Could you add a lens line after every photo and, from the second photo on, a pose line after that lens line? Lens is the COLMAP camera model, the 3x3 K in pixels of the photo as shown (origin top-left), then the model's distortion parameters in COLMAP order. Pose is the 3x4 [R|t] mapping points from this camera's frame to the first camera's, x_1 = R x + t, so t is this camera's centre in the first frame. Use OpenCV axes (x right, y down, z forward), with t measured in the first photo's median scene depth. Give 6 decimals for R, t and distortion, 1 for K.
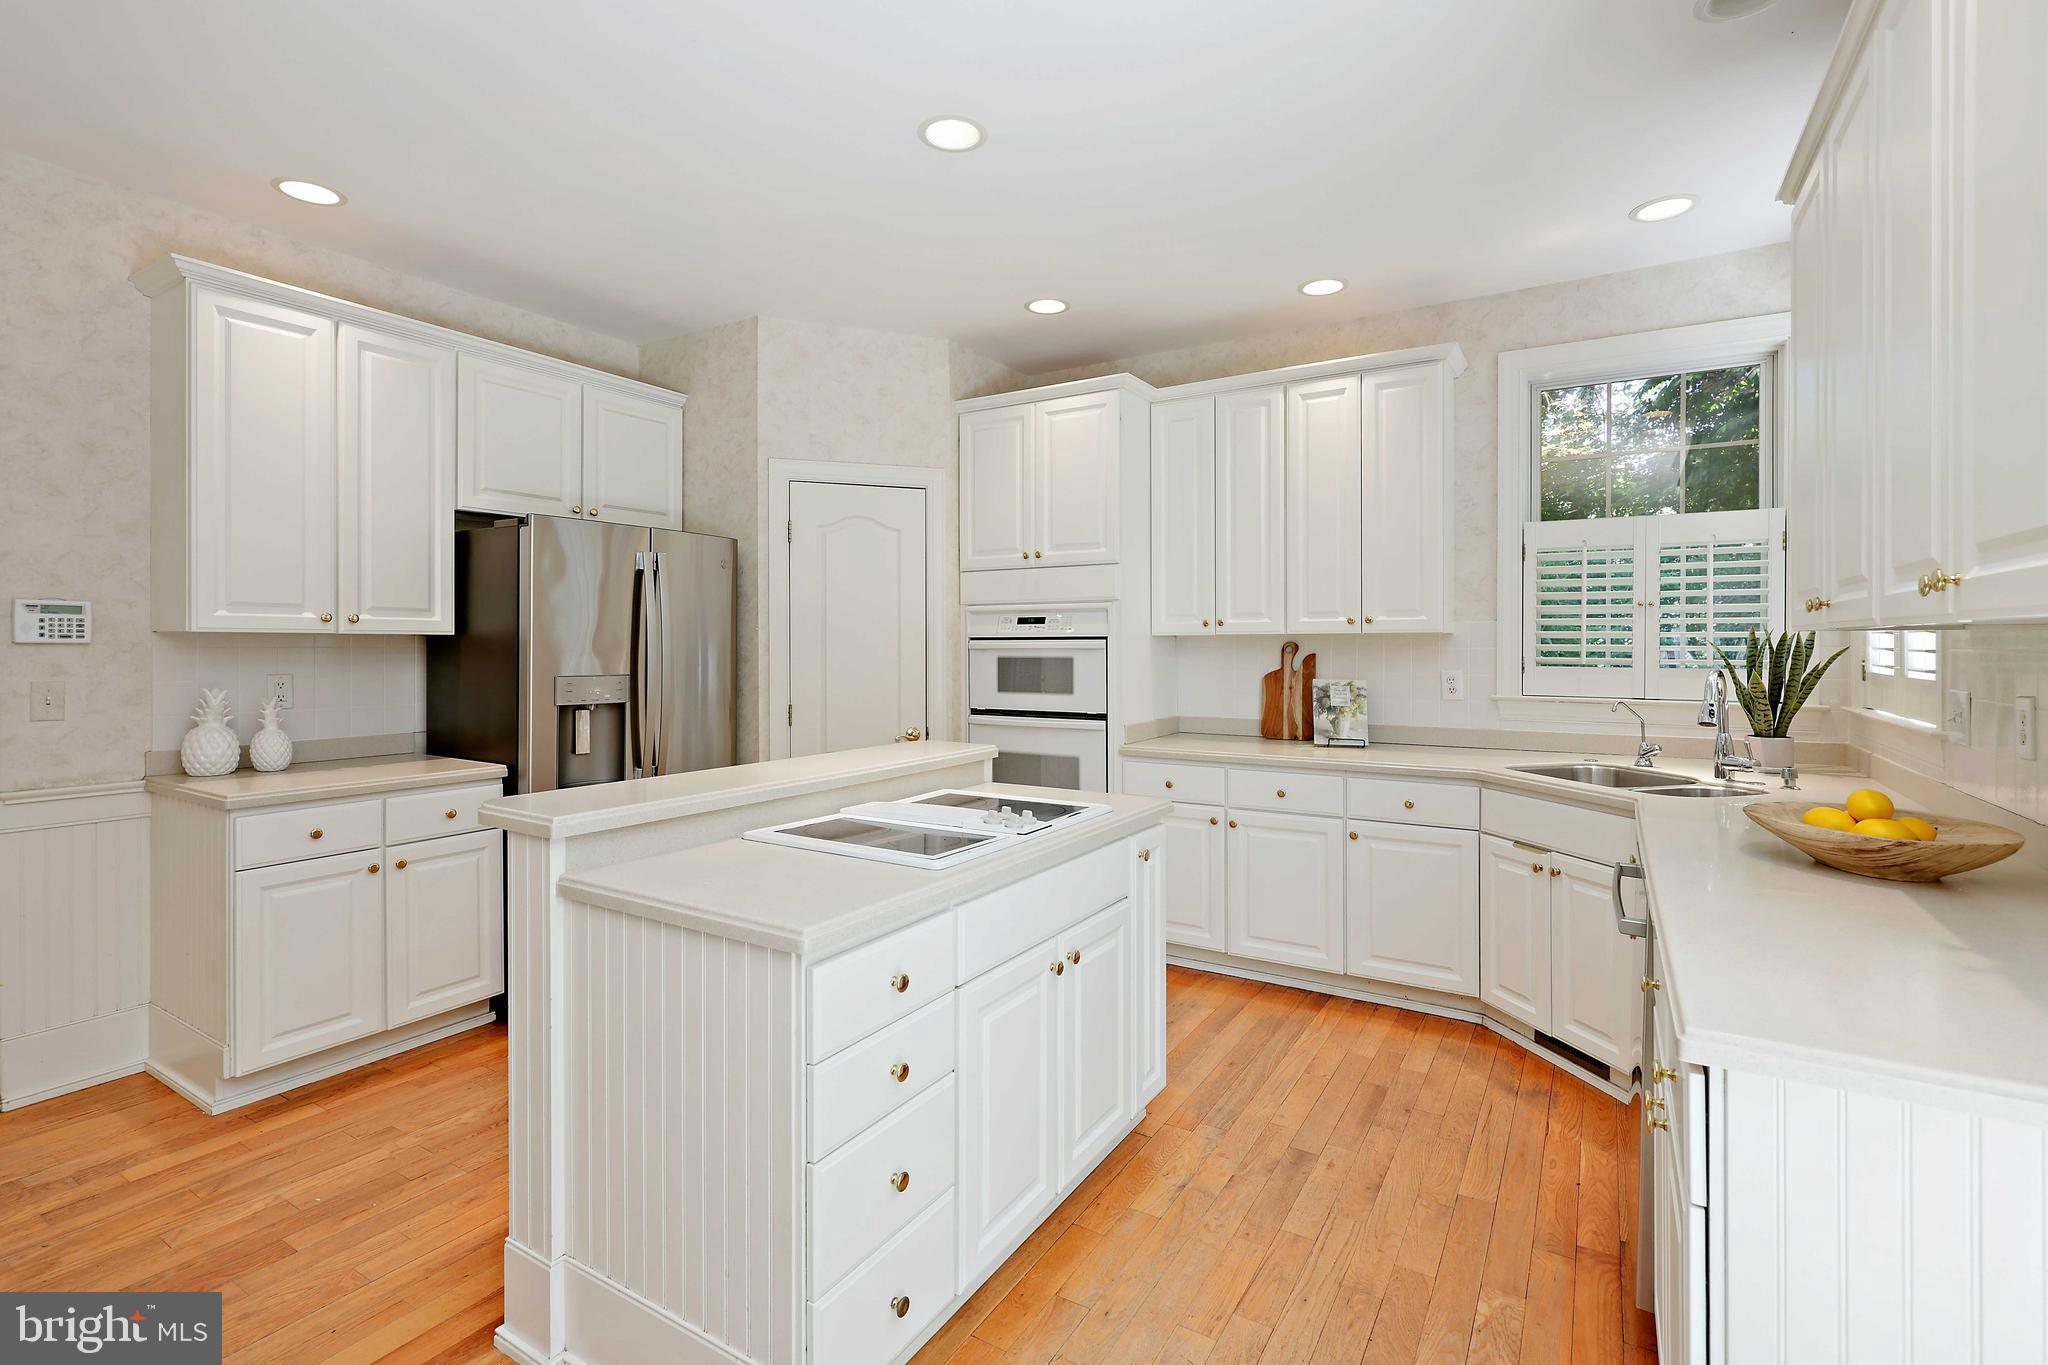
lens RADIAL K [[920.0, 0, 1031.8], [0, 920.0, 656.9], [0, 0, 1]] dist [0.000062, 0.000302]
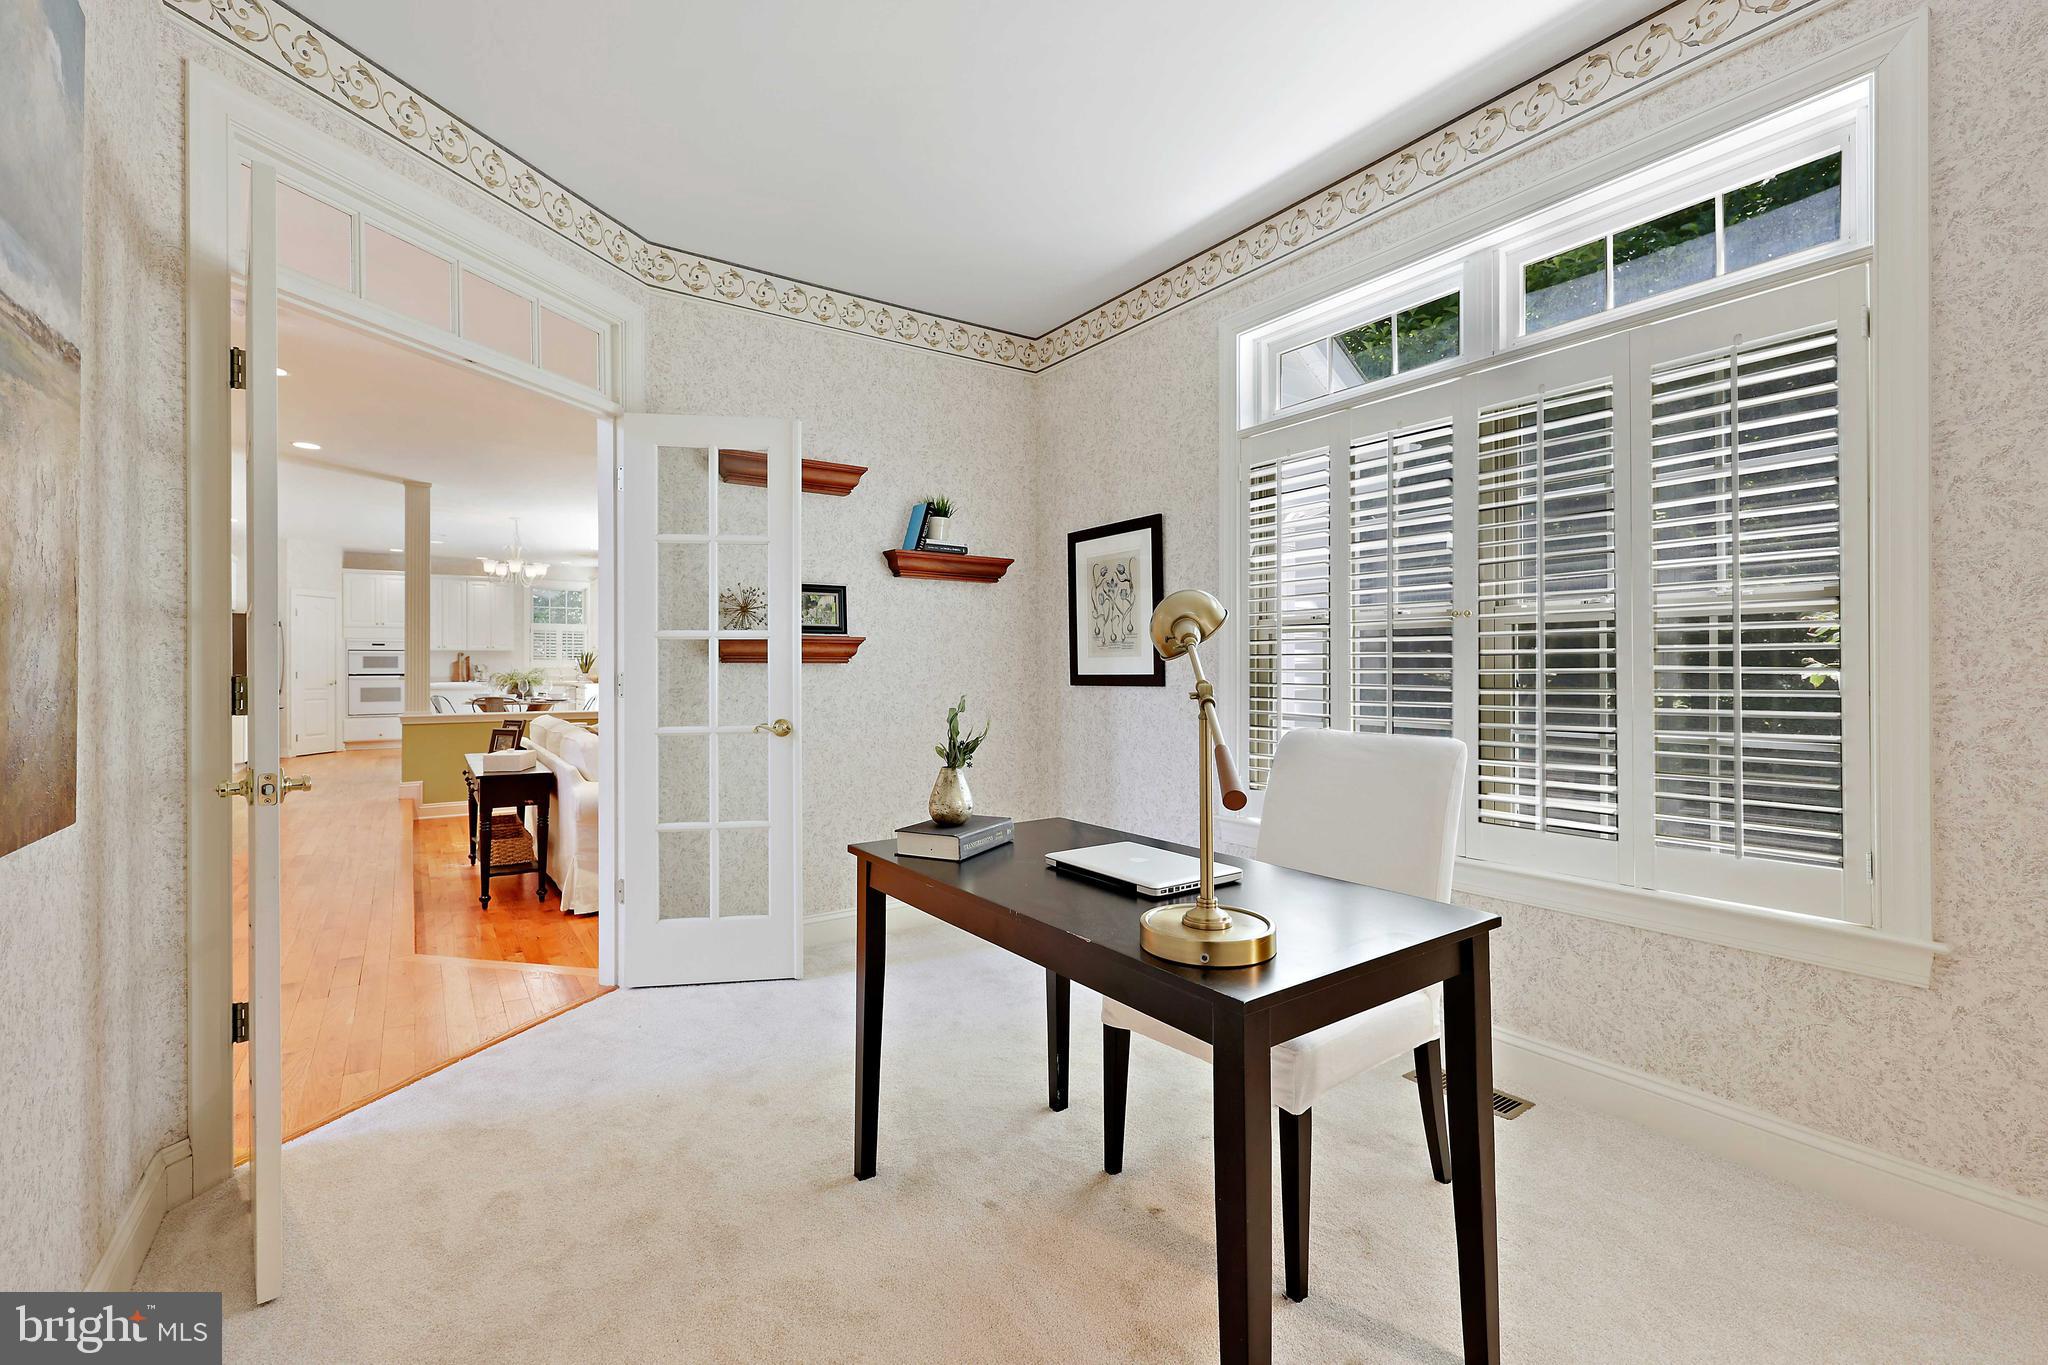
lens RADIAL K [[920.0, 0, 1031.8], [0, 920.0, 656.9], [0, 0, 1]] dist [0.000062, 0.000302]
pose [[0.406552, 0.003688, 0.913620, -1.981157], [0.000252, 0.999991, -0.004149, 0.015734], [-0.913627, 0.001917, 0.406548, -2.313636]]
